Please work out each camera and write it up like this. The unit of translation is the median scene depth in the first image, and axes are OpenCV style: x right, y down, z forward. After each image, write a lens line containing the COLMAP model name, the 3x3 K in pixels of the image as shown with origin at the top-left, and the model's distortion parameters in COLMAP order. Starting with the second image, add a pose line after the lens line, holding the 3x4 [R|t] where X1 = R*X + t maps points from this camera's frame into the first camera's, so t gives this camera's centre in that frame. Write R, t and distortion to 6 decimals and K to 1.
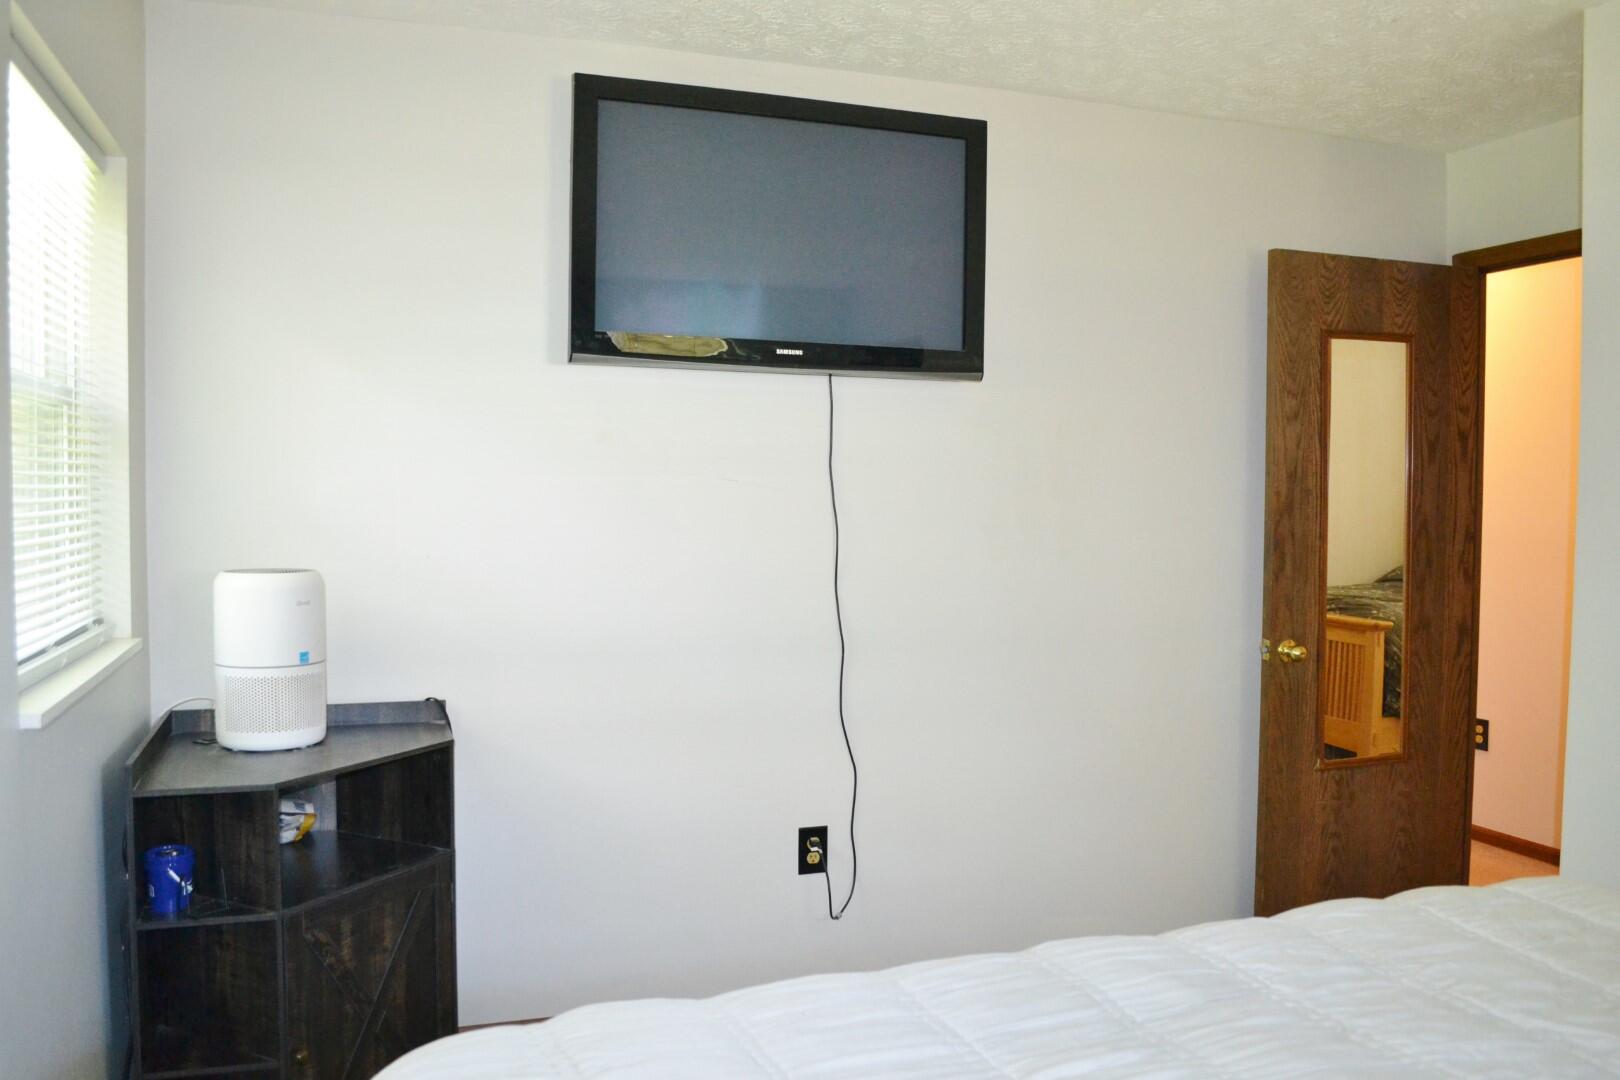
lens RADIAL K [[1296.2, 0, 815.1], [0, 1296.2, 528.3], [0, 0, 1]] dist [-0.079973, 0.012720]
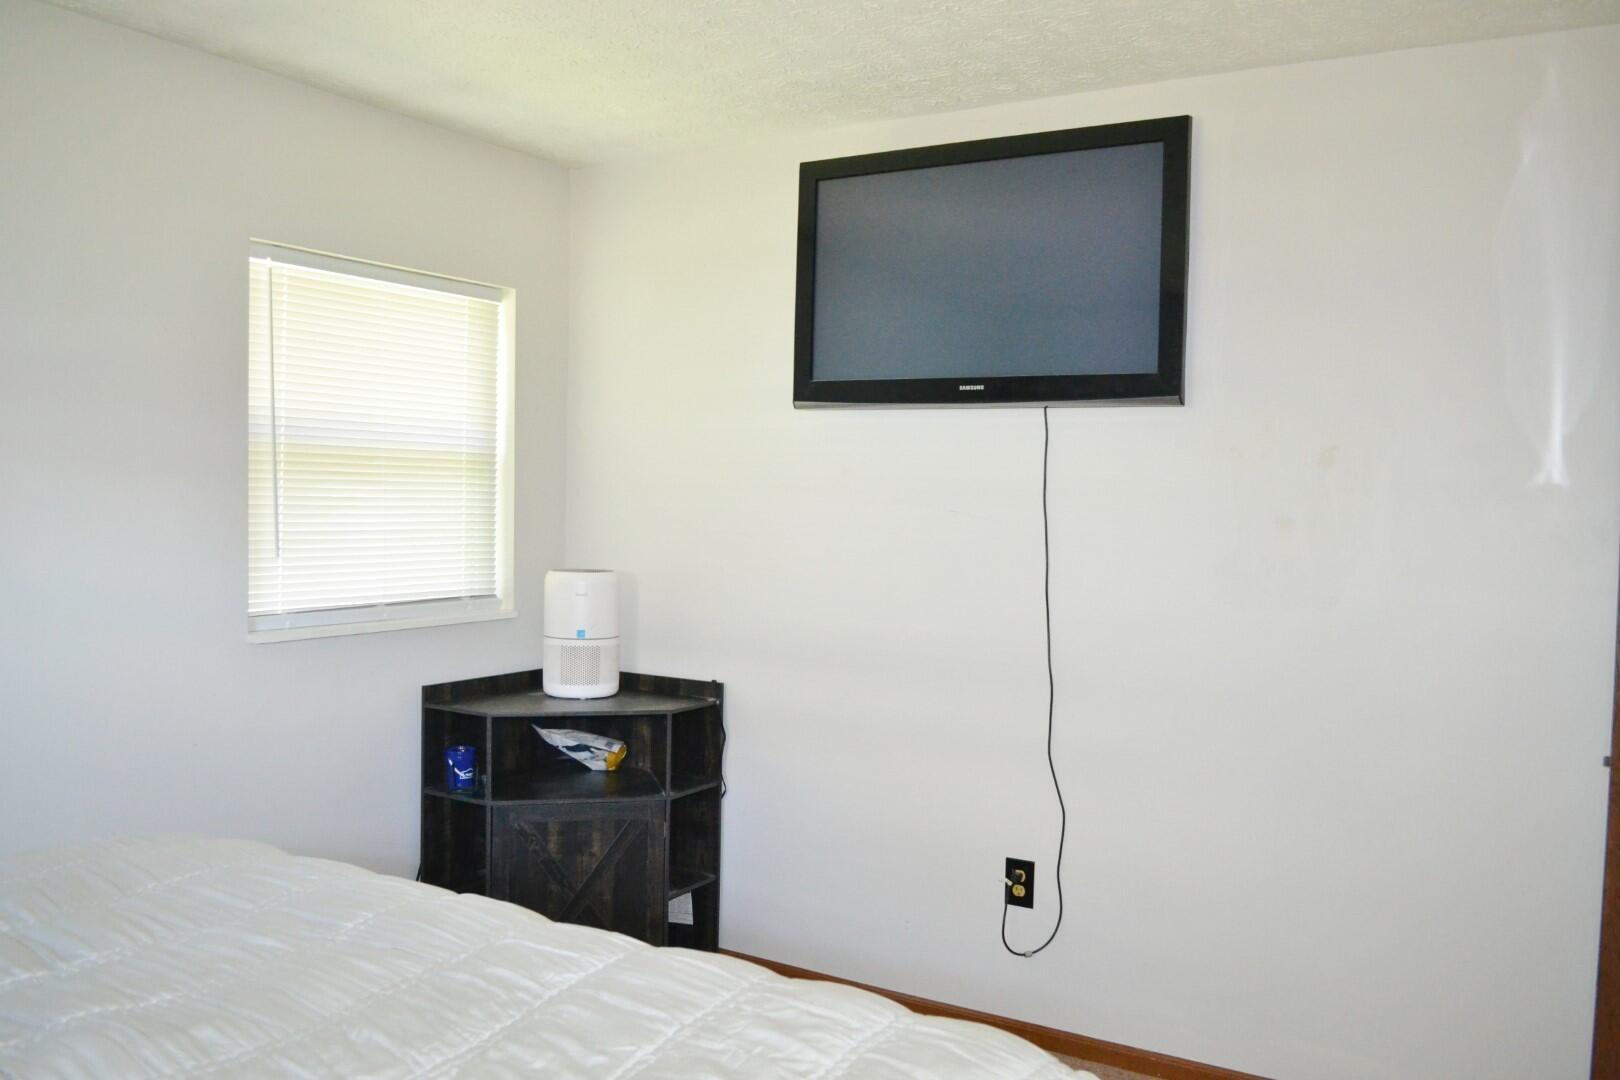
lens RADIAL K [[1296.2, 0, 819.8], [0, 1296.2, 555.1], [0, 0, 1]] dist [-0.079973, 0.012720]
pose [[0.638206, 0.036996, -0.768976, 0.700946], [-0.043366, 0.998986, 0.012071, -0.010214], [0.768643, 0.025644, 0.639163, 0.253370]]
